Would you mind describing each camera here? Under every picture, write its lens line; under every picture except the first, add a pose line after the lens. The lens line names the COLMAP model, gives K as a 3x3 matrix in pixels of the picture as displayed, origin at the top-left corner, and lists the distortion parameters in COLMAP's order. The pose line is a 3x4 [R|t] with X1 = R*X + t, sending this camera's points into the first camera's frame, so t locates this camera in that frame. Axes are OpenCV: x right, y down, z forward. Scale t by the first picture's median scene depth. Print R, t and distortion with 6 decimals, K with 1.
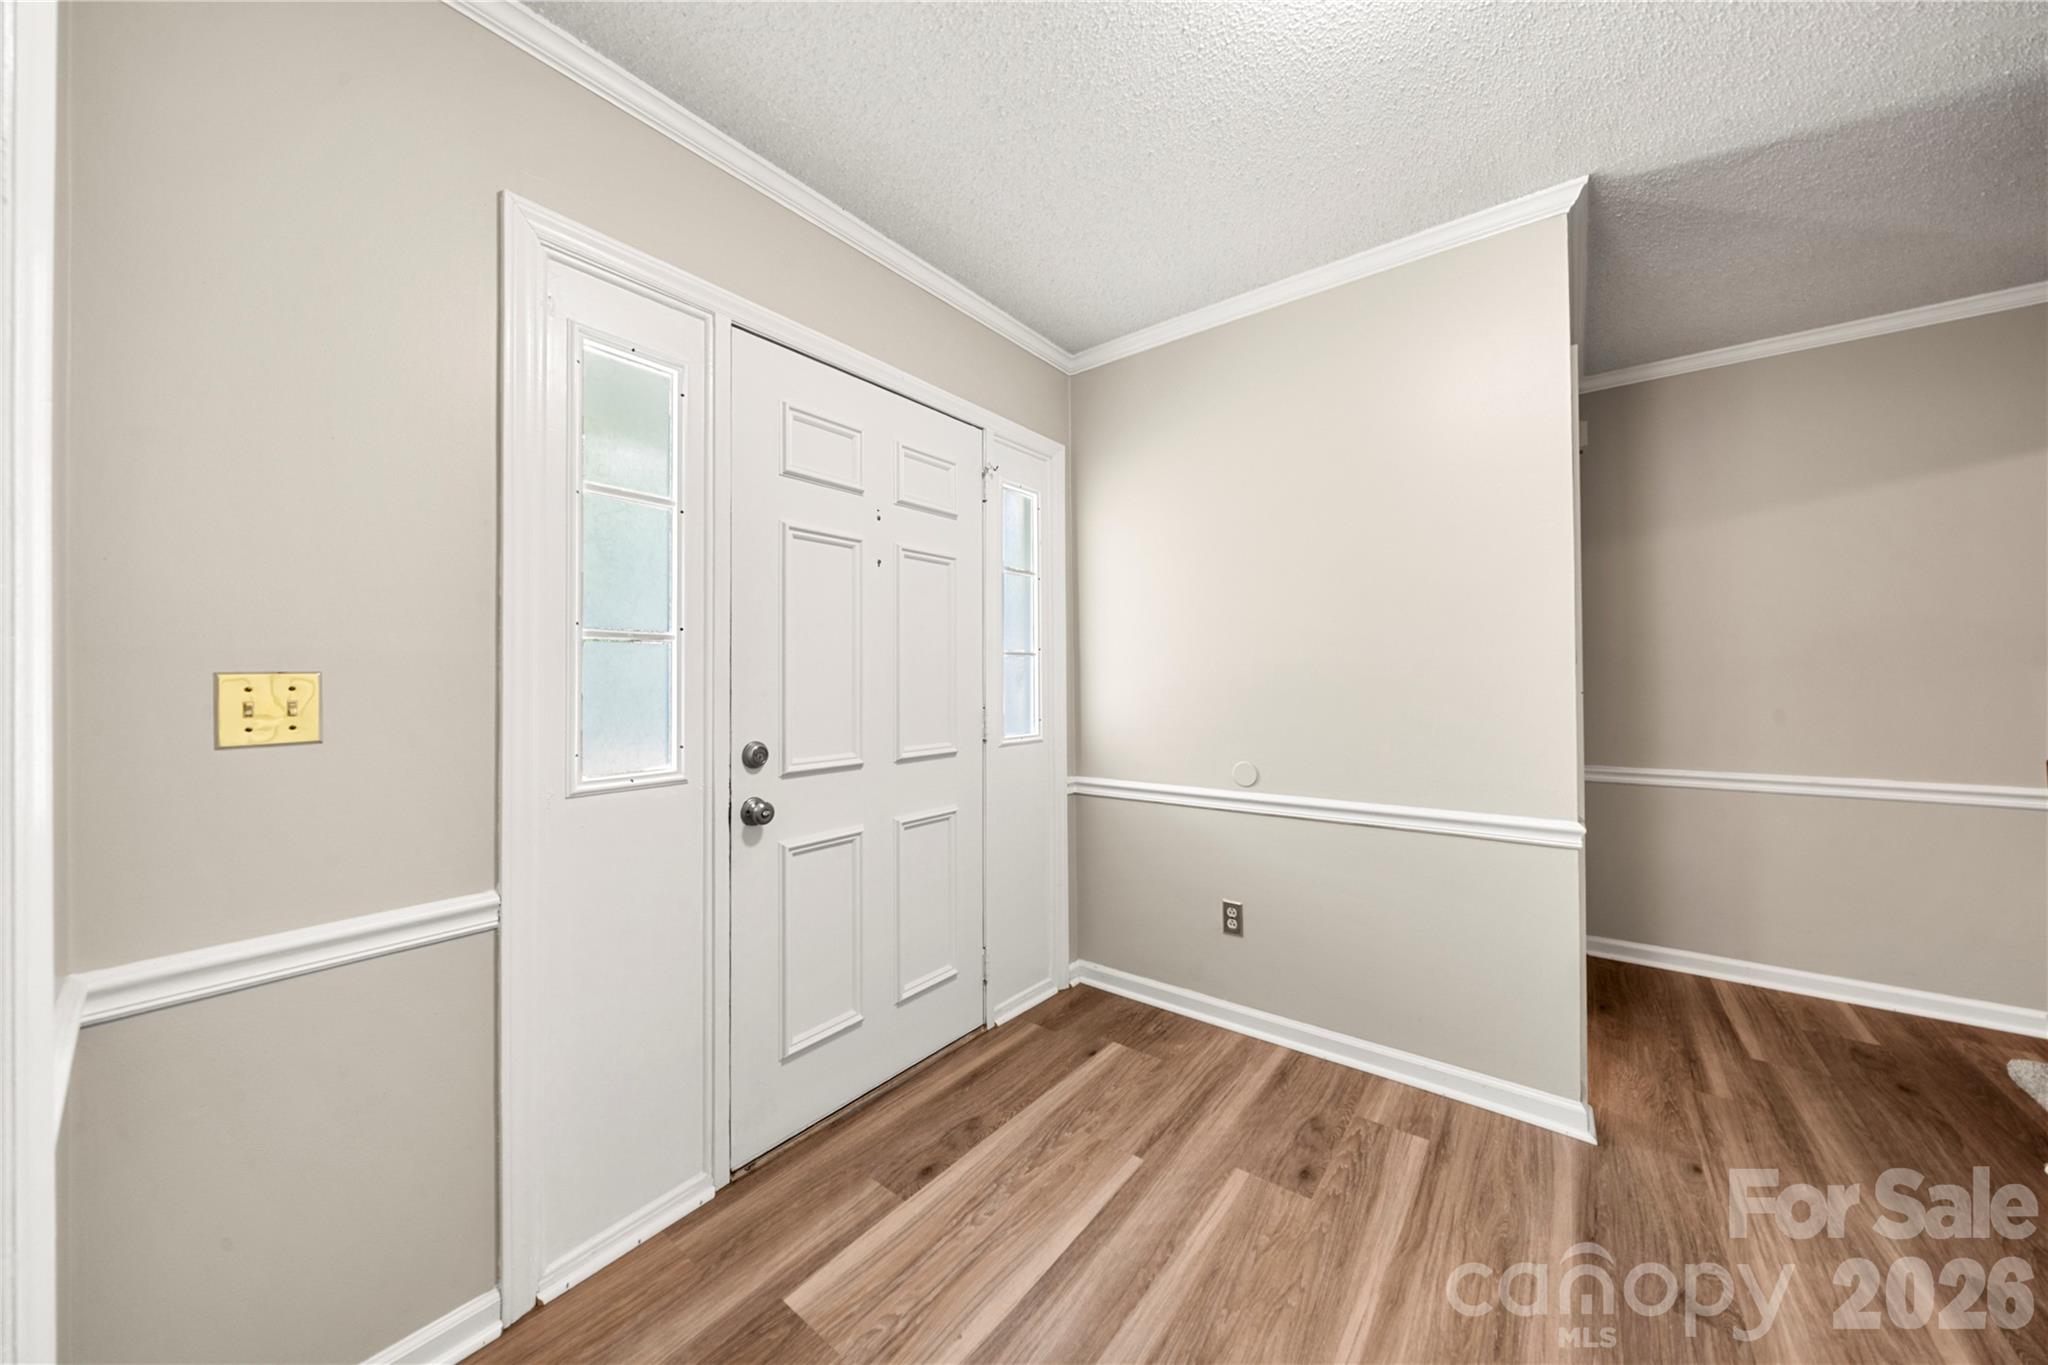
lens RADIAL K [[698.4, 0, 1026.4], [0, 698.4, 673.0], [0, 0, 1]] dist [-0.006273, -0.000099]
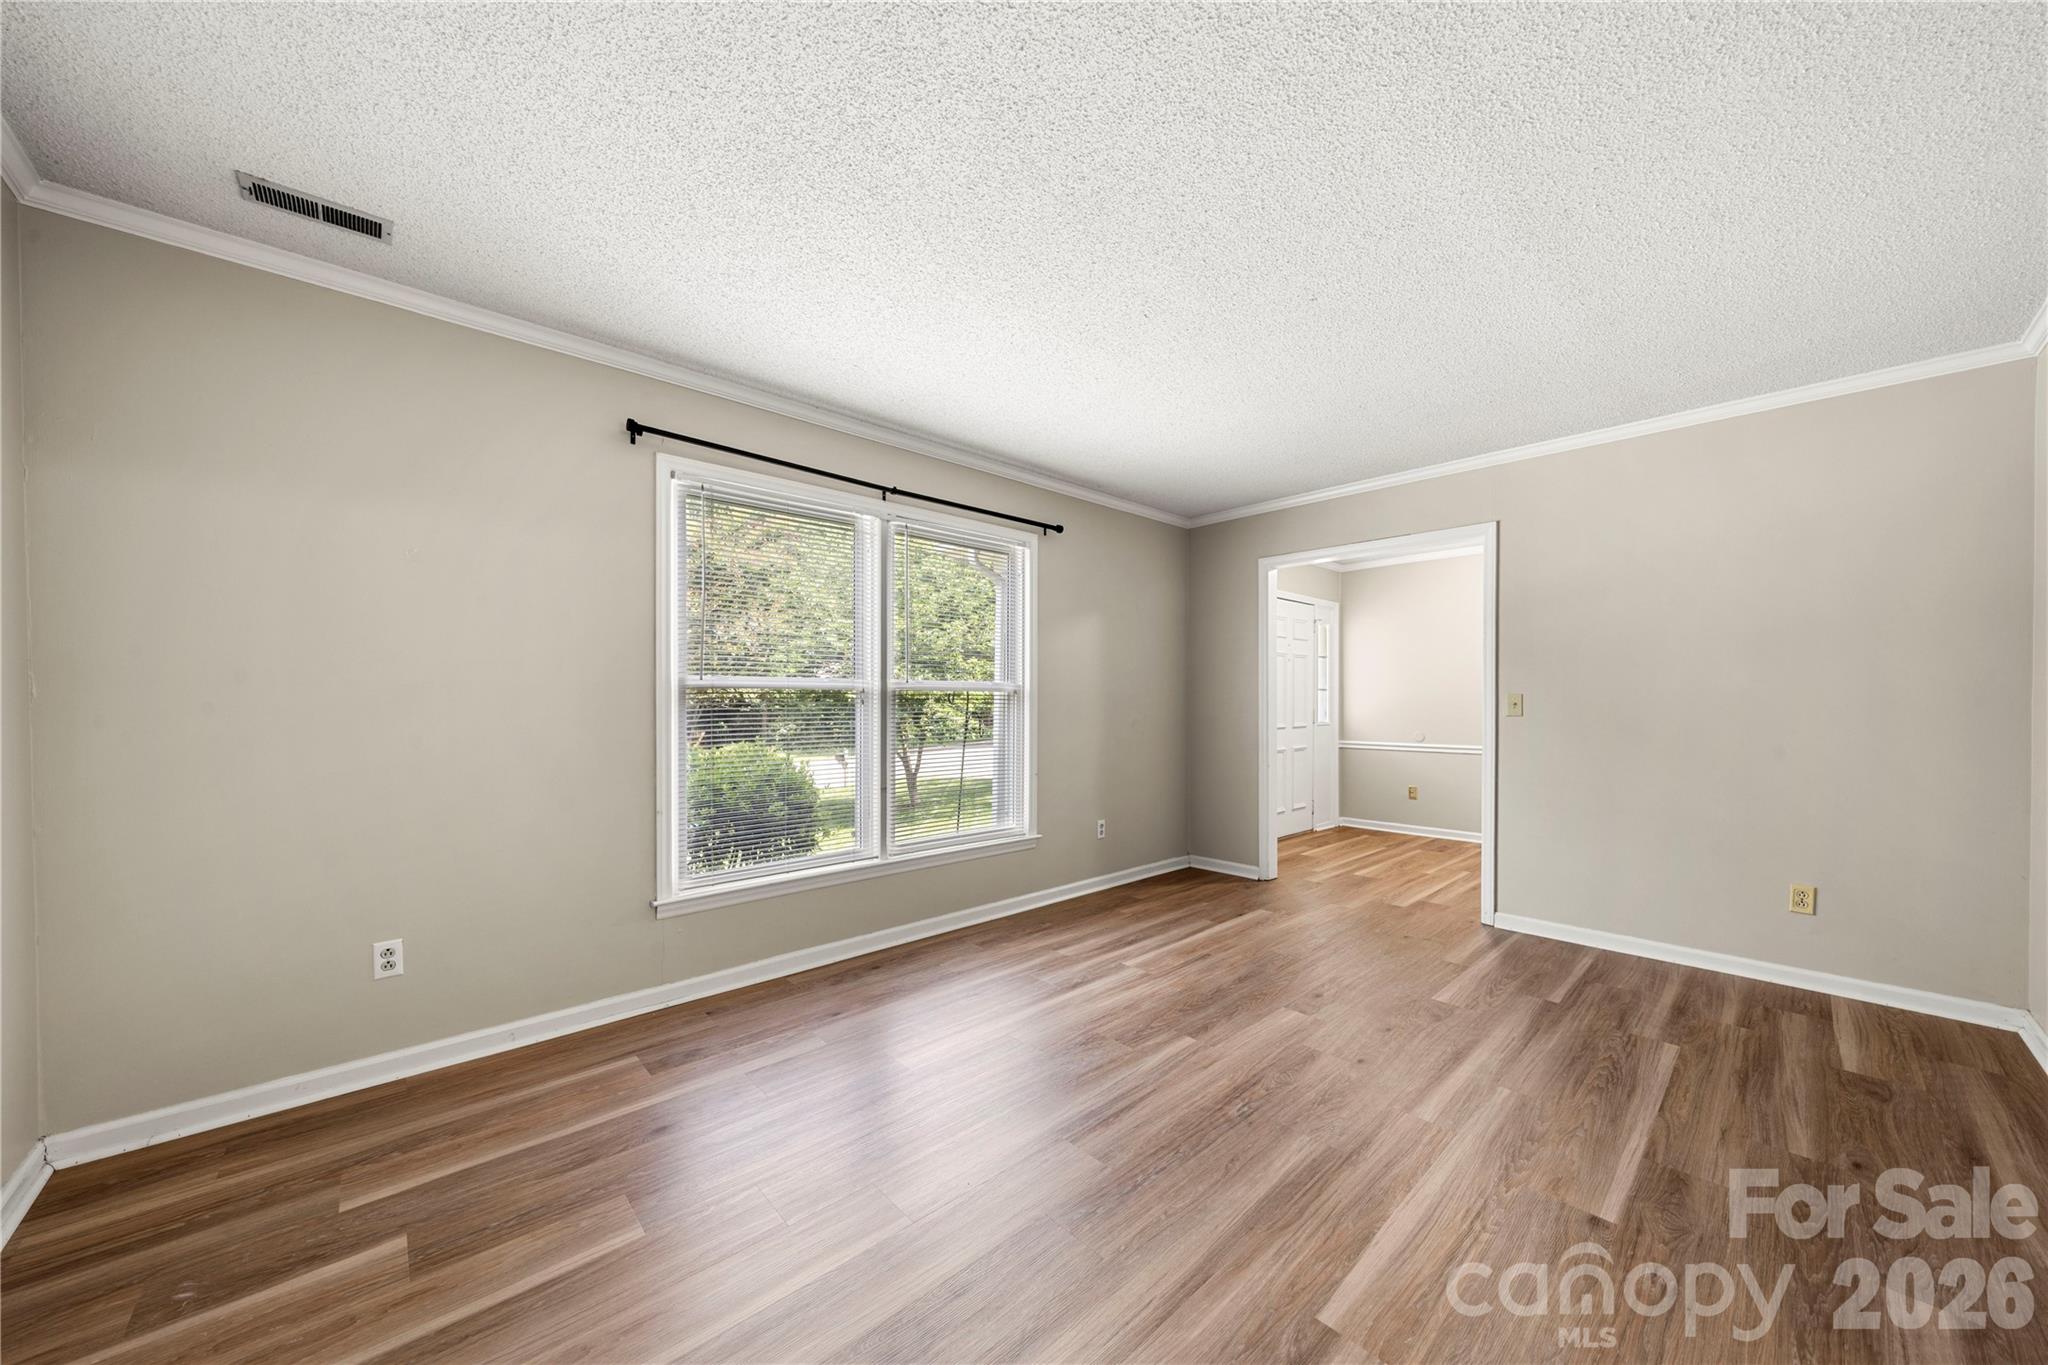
lens RADIAL K [[718.9, 0, 1030.2], [0, 718.9, 701.7], [0, 0, 1]] dist [-0.010082, -0.000028]
pose [[0.986288, 0.002477, -0.165017, -0.945709], [-0.000848, 0.999950, 0.009942, -0.011646], [0.165033, -0.009666, 0.986241, -2.615546]]
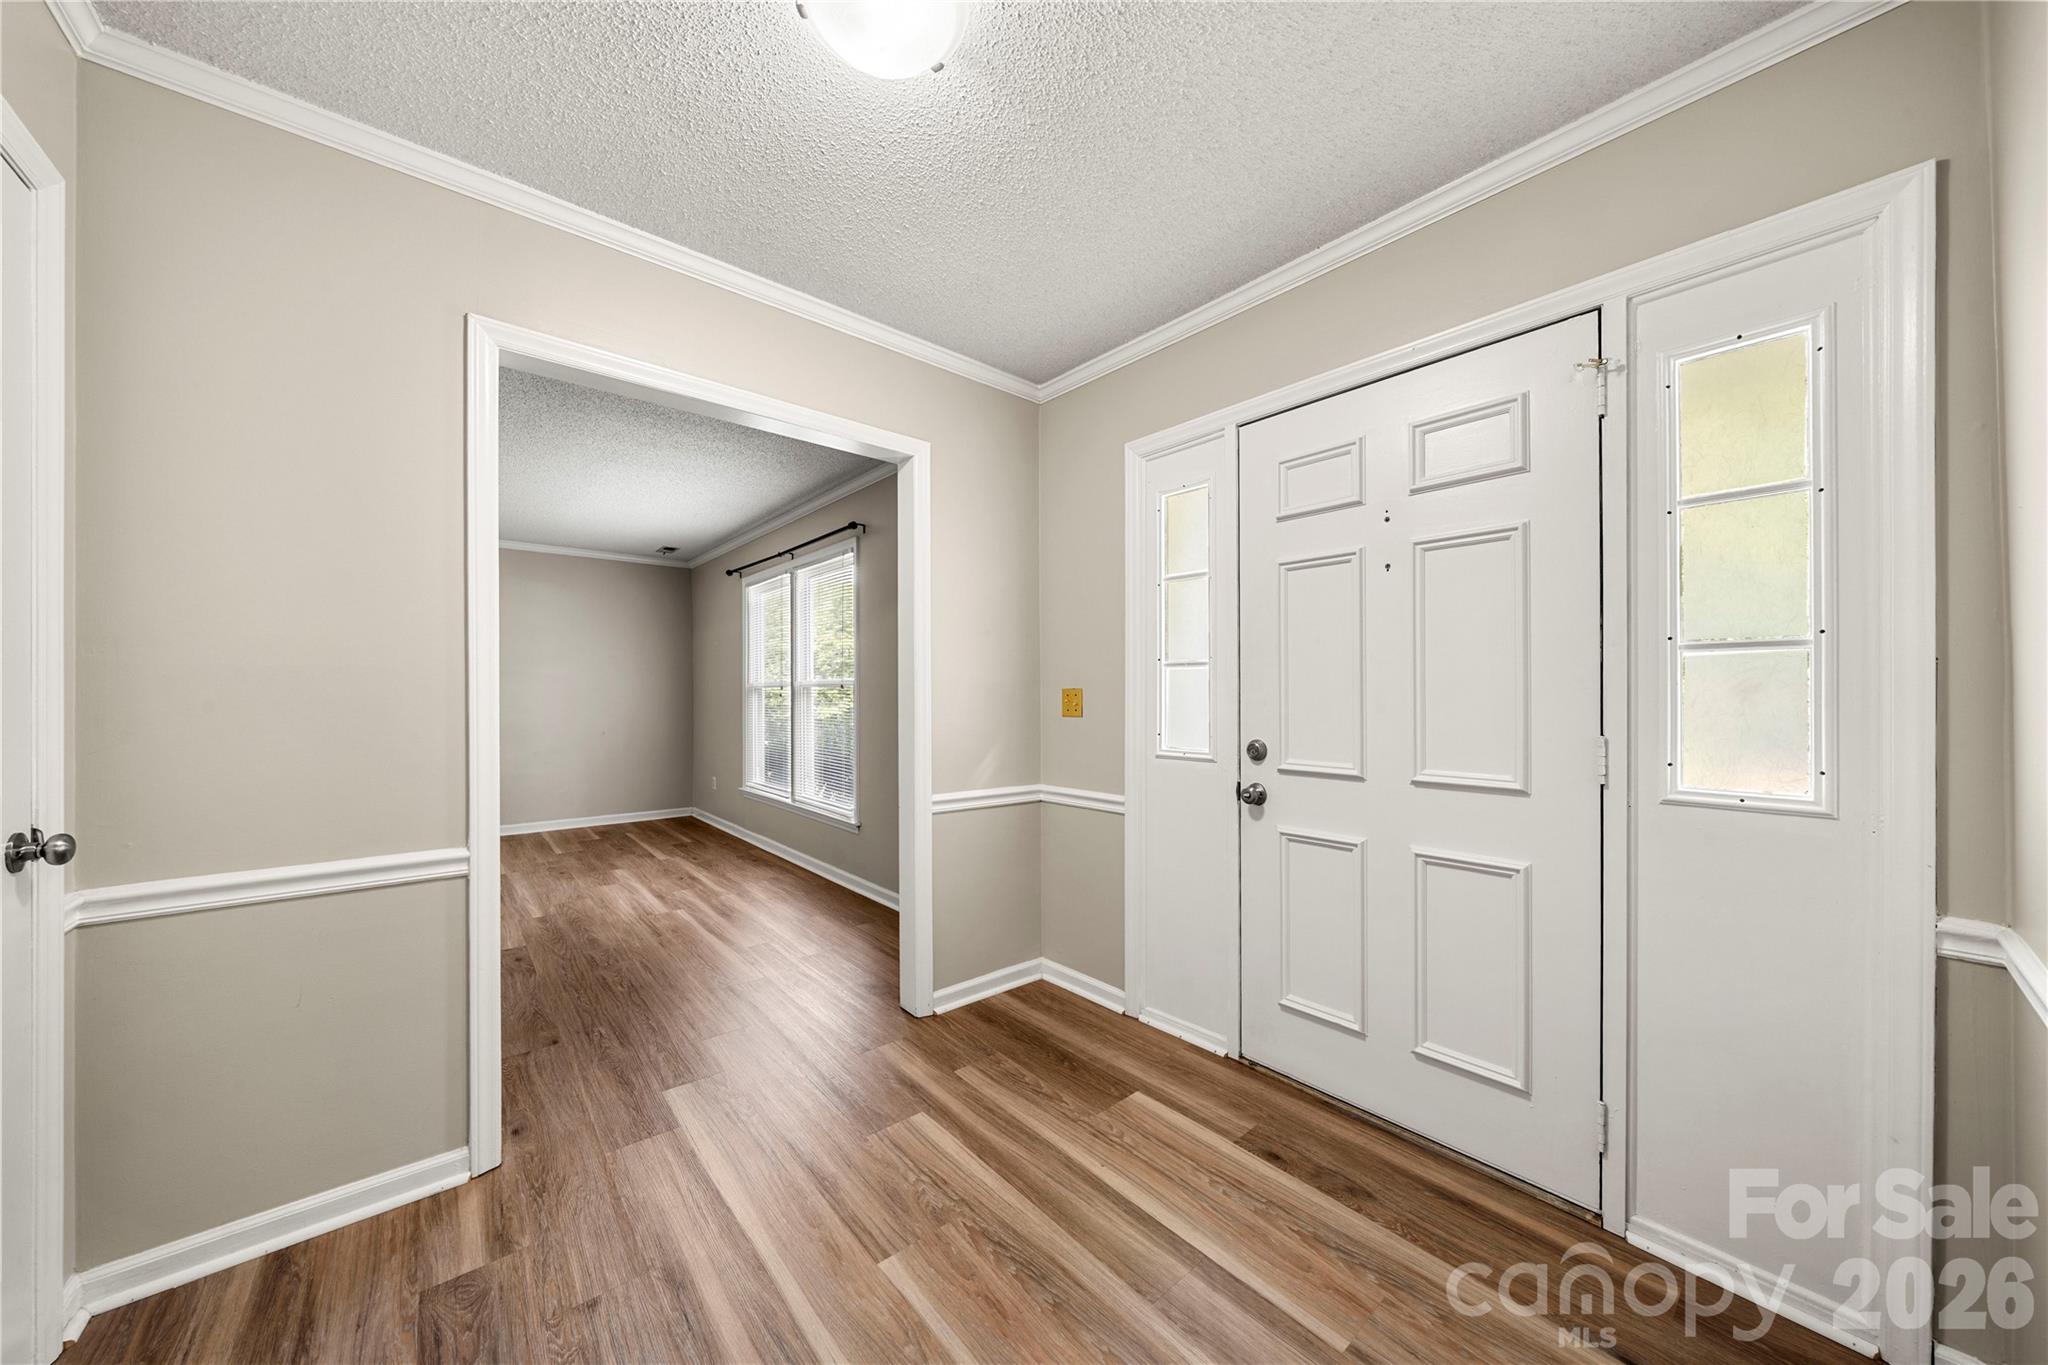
lens RADIAL K [[691.4, 0, 1013.4], [0, 691.4, 690.3], [0, 0, 1]] dist [-0.009302, -0.000089]
pose [[-0.209311, 0.002584, -0.977846, 0.953269], [0.012861, 0.999917, -0.000111, 0.001779], [0.977764, -0.012599, -0.209327, 0.833814]]
